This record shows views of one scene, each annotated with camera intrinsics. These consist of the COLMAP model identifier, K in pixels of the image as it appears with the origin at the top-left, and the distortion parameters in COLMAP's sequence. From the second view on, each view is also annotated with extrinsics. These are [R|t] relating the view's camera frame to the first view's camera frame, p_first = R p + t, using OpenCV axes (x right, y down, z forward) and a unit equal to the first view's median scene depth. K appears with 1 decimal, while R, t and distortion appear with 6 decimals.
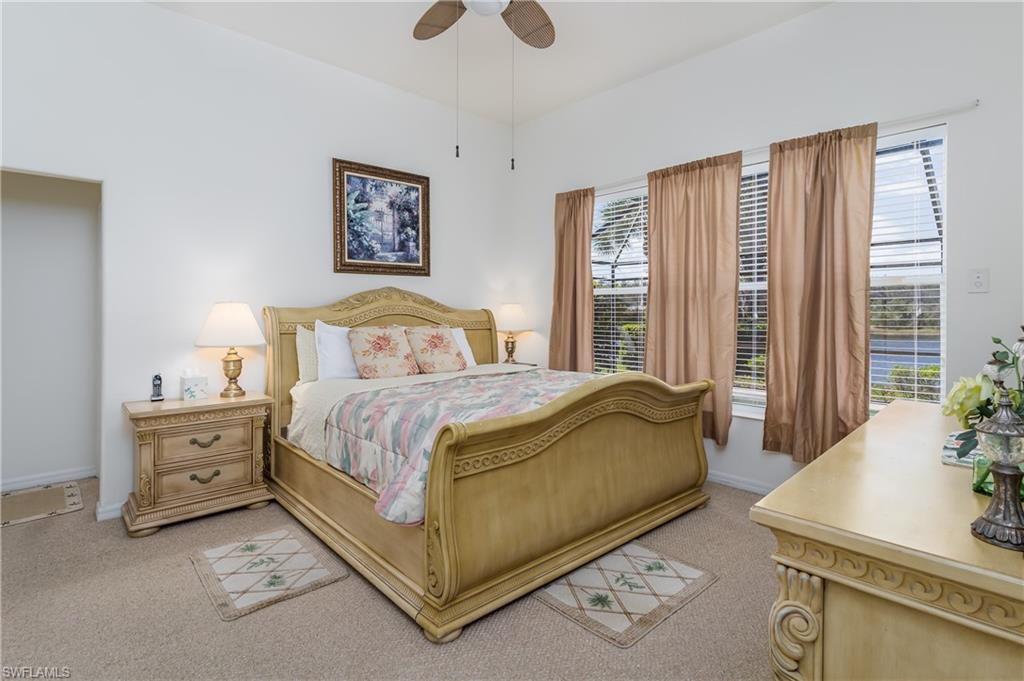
lens RADIAL K [[514.7, 0, 511.8], [0, 514.7, 326.6], [0, 0, 1]] dist [0.001769, 0.000247]
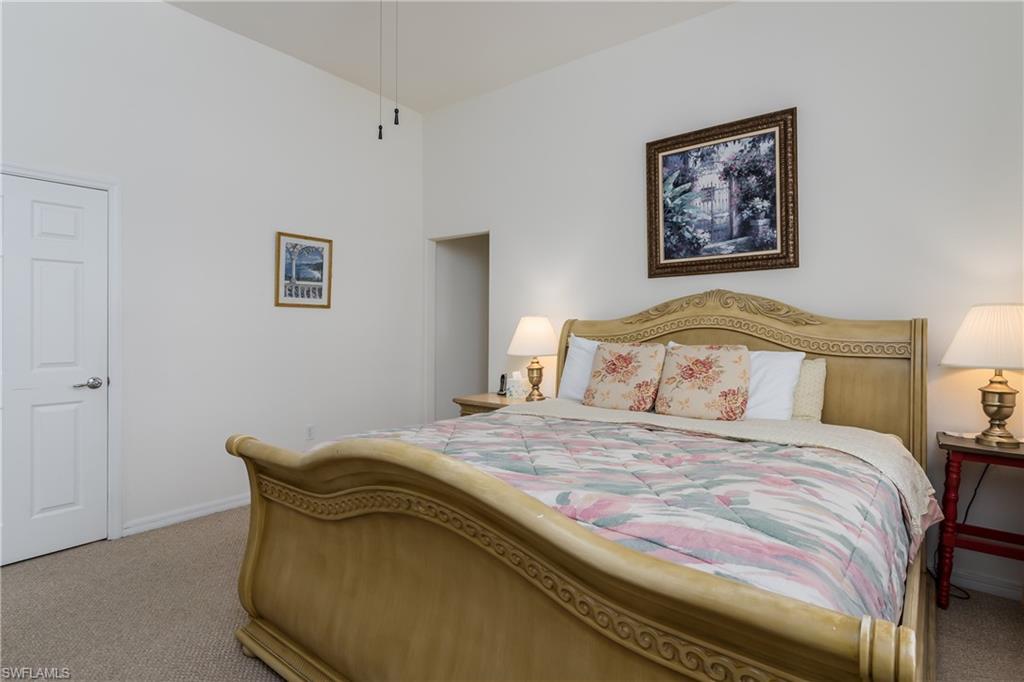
lens RADIAL K [[514.7, 0, 511.8], [0, 514.7, 327.1], [0, 0, 1]] dist [0.001769, 0.000247]
pose [[0.152117, -0.002883, -0.988358, 0.425643], [-0.037632, 0.999254, -0.008706, -0.009015], [0.987646, 0.038518, 0.151895, 0.619978]]
